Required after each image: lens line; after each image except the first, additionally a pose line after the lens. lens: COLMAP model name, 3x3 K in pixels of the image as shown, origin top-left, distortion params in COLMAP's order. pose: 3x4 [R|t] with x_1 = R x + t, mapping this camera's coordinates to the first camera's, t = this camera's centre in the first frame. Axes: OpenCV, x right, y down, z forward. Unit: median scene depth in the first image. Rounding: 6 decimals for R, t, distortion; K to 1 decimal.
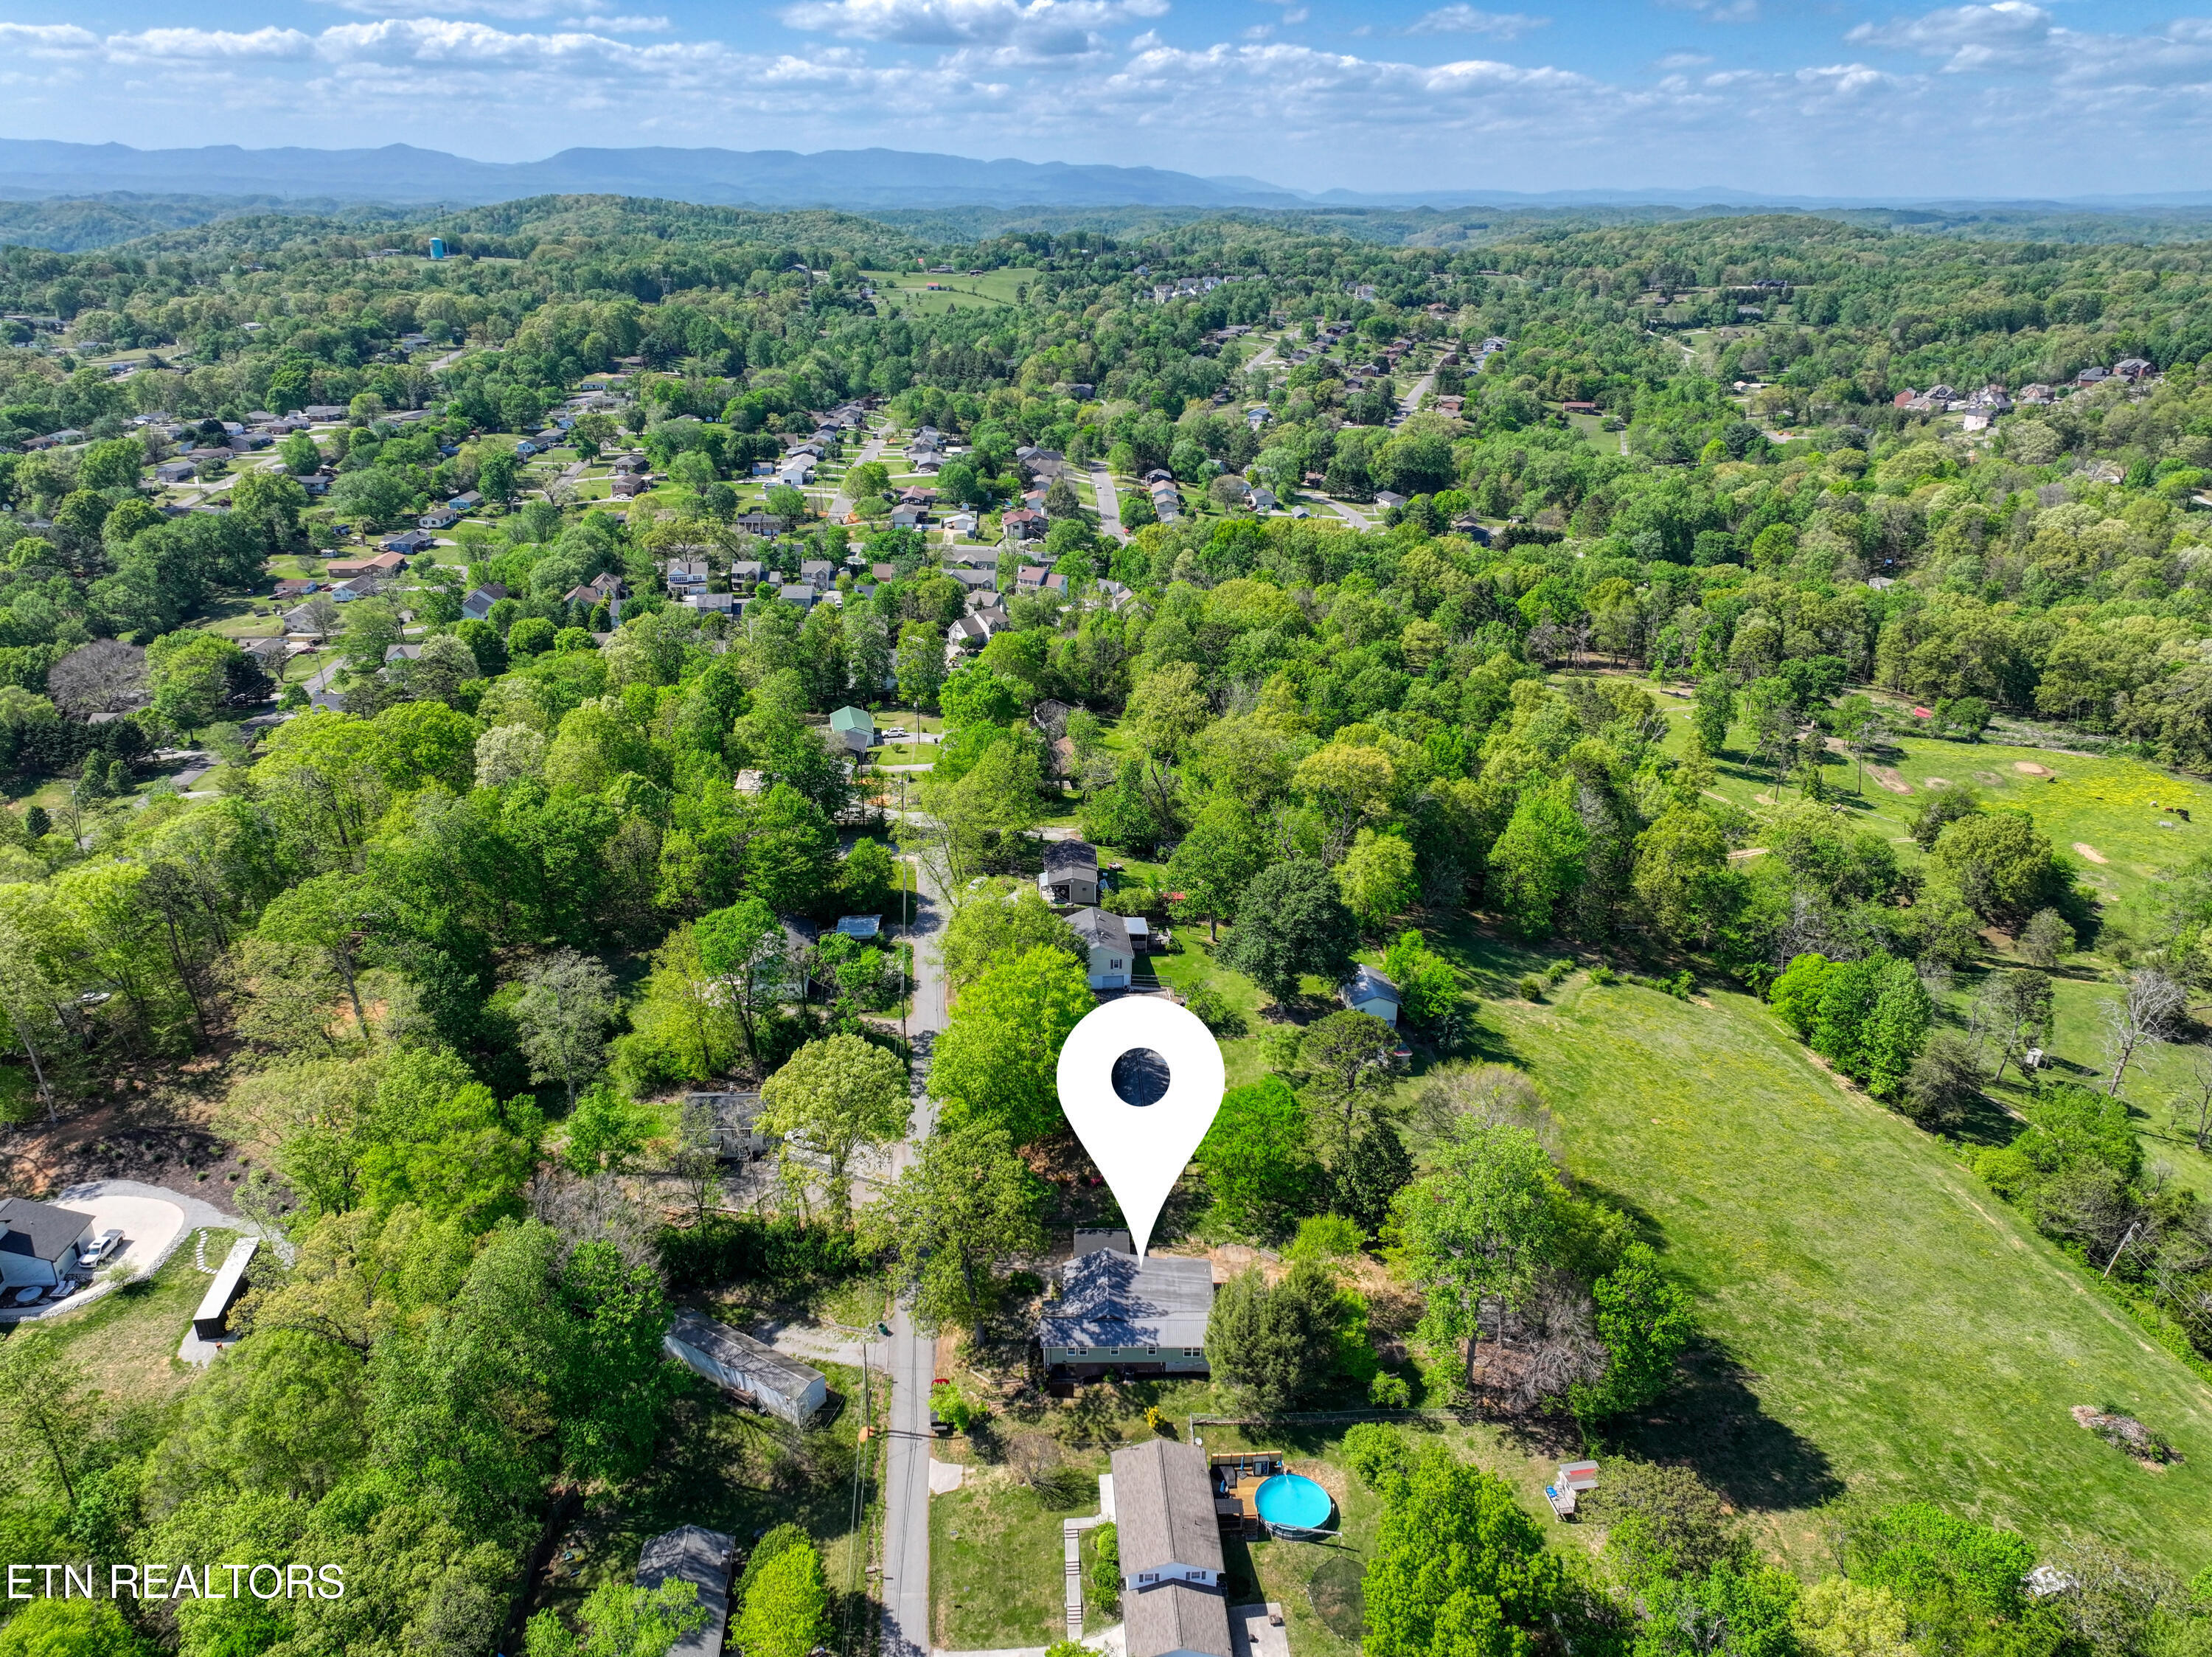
lens RADIAL K [[1541.3, 0, 1106.0], [0, 1541.3, 828.5], [0, 0, 1]] dist [-0.004500, -0.003888]
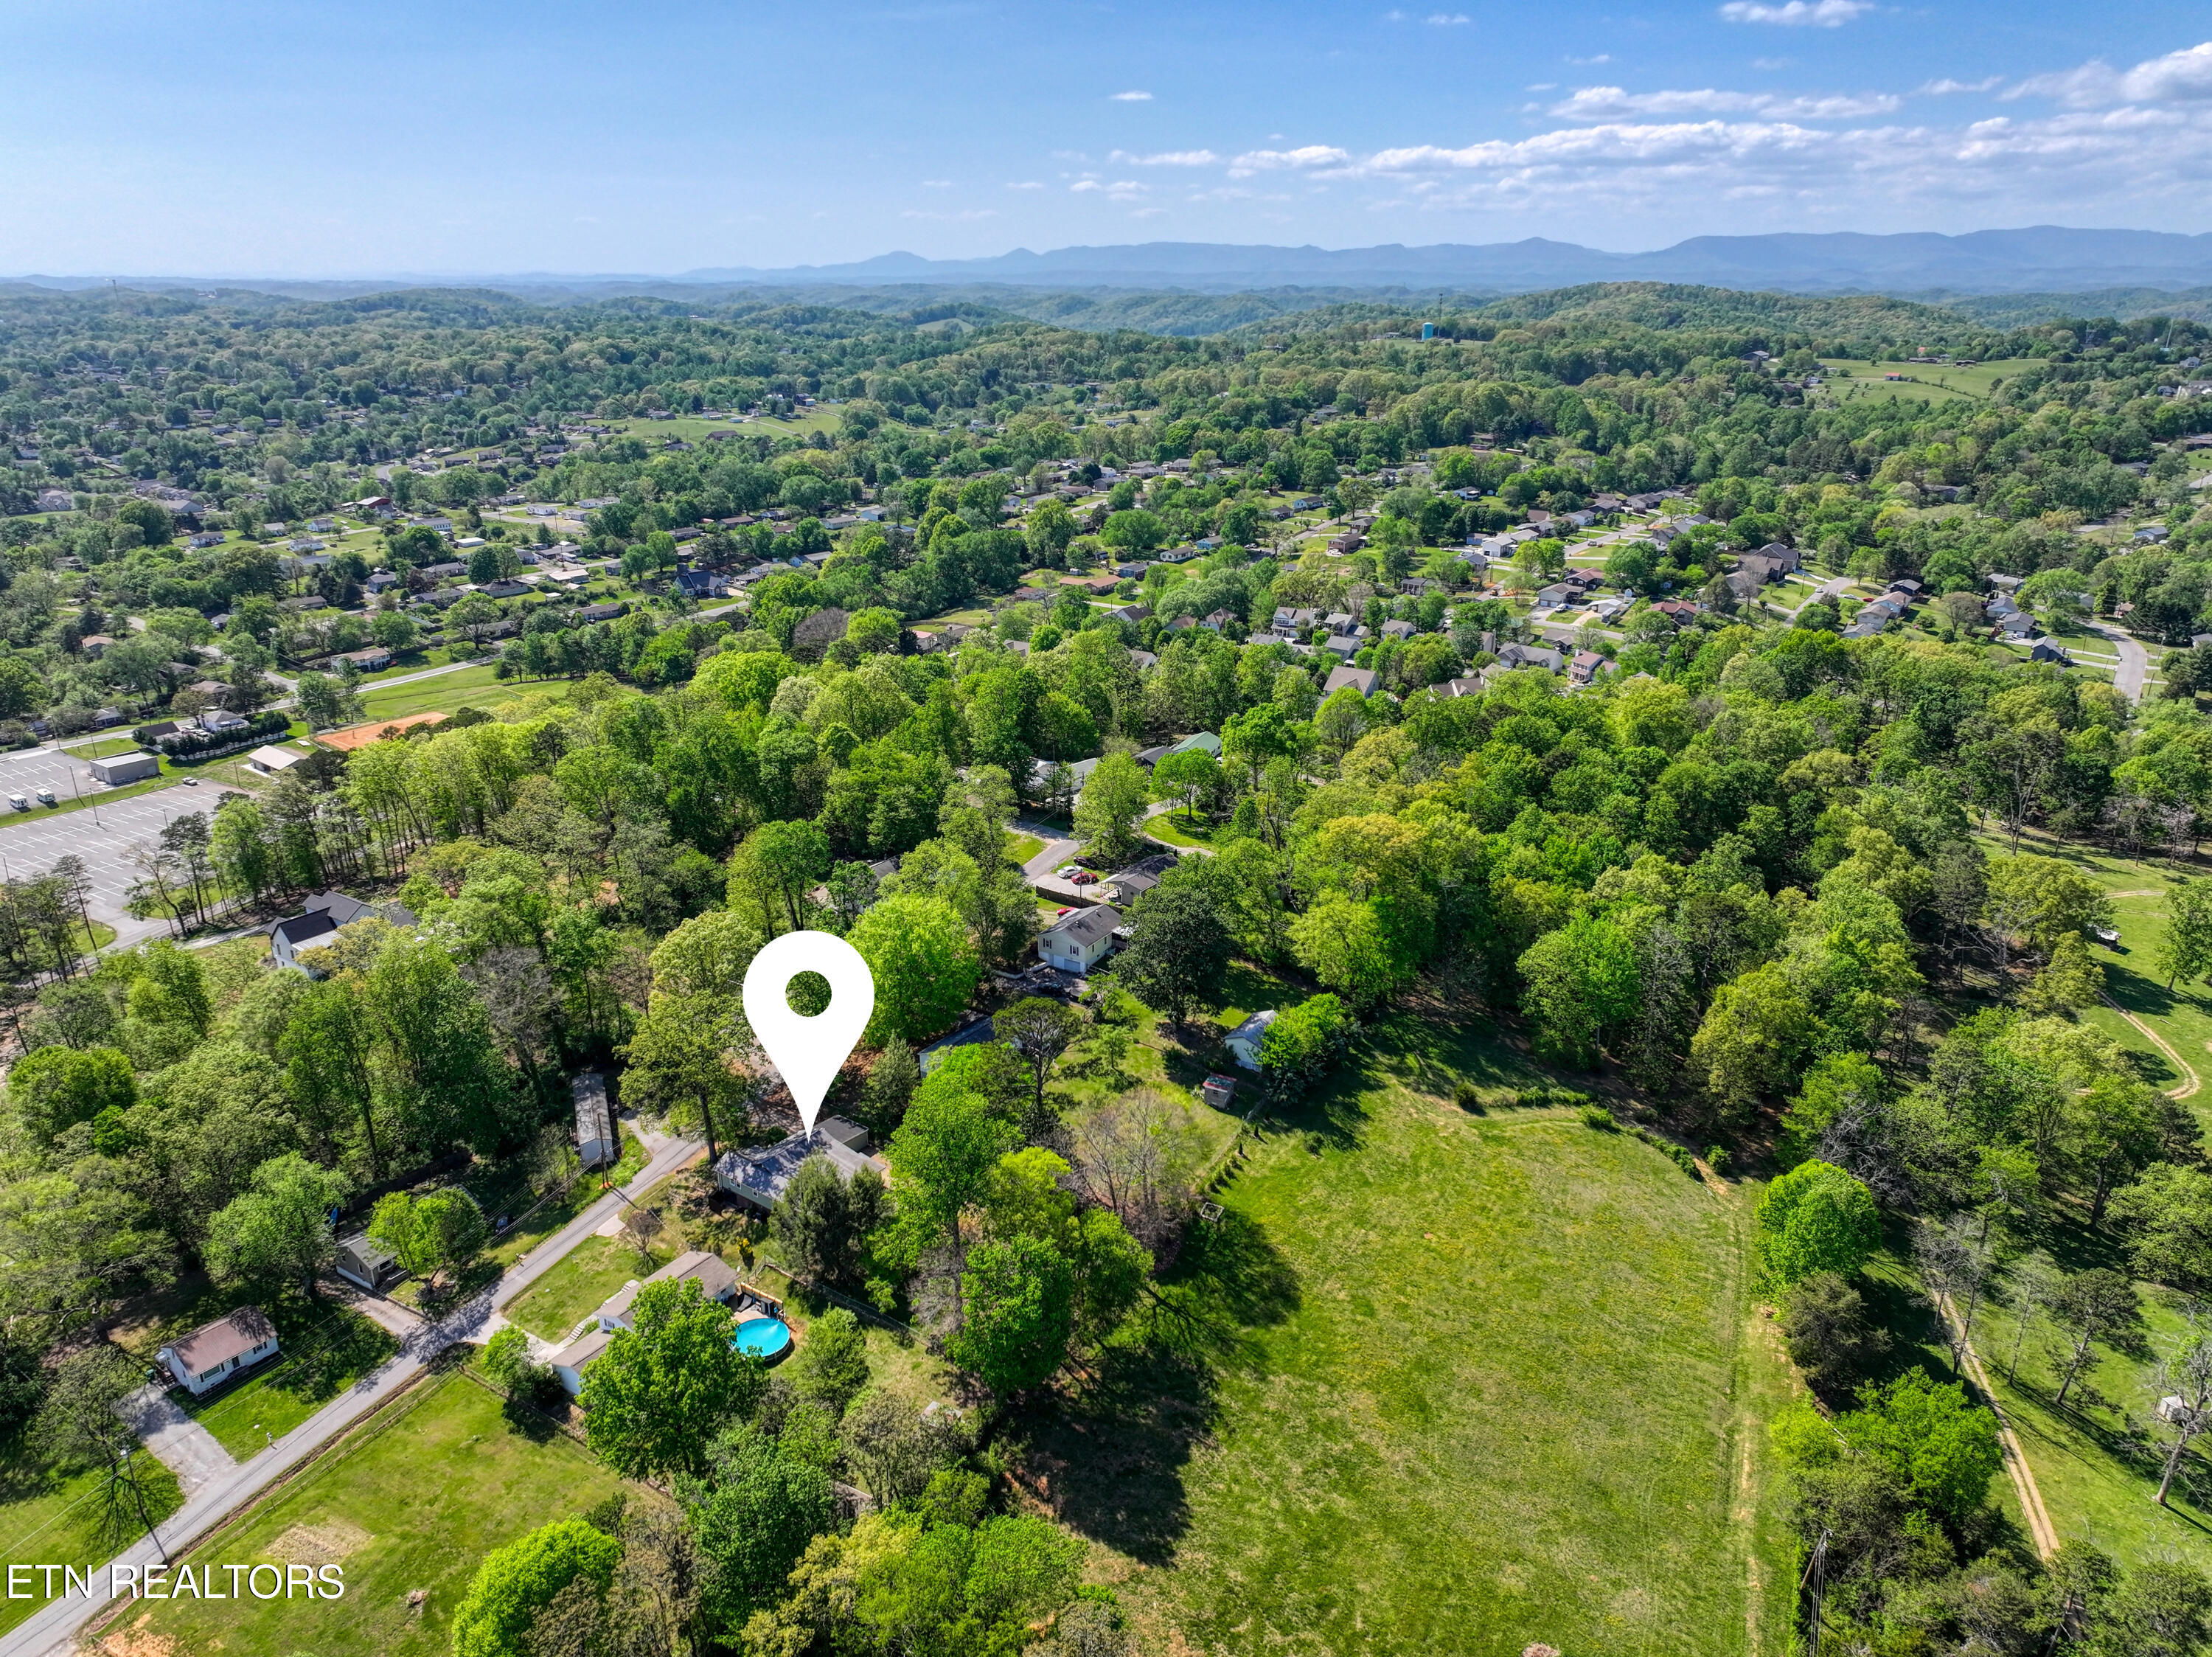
lens RADIAL K [[1541.3, 0, 1106.0], [0, 1541.3, 828.5], [0, 0, 1]] dist [-0.004500, -0.003888]
pose [[0.790946, 0.192040, -0.580968, 0.890668], [-0.220392, 0.975157, 0.022292, -0.041532], [0.570816, 0.110409, 0.813621, 0.107290]]
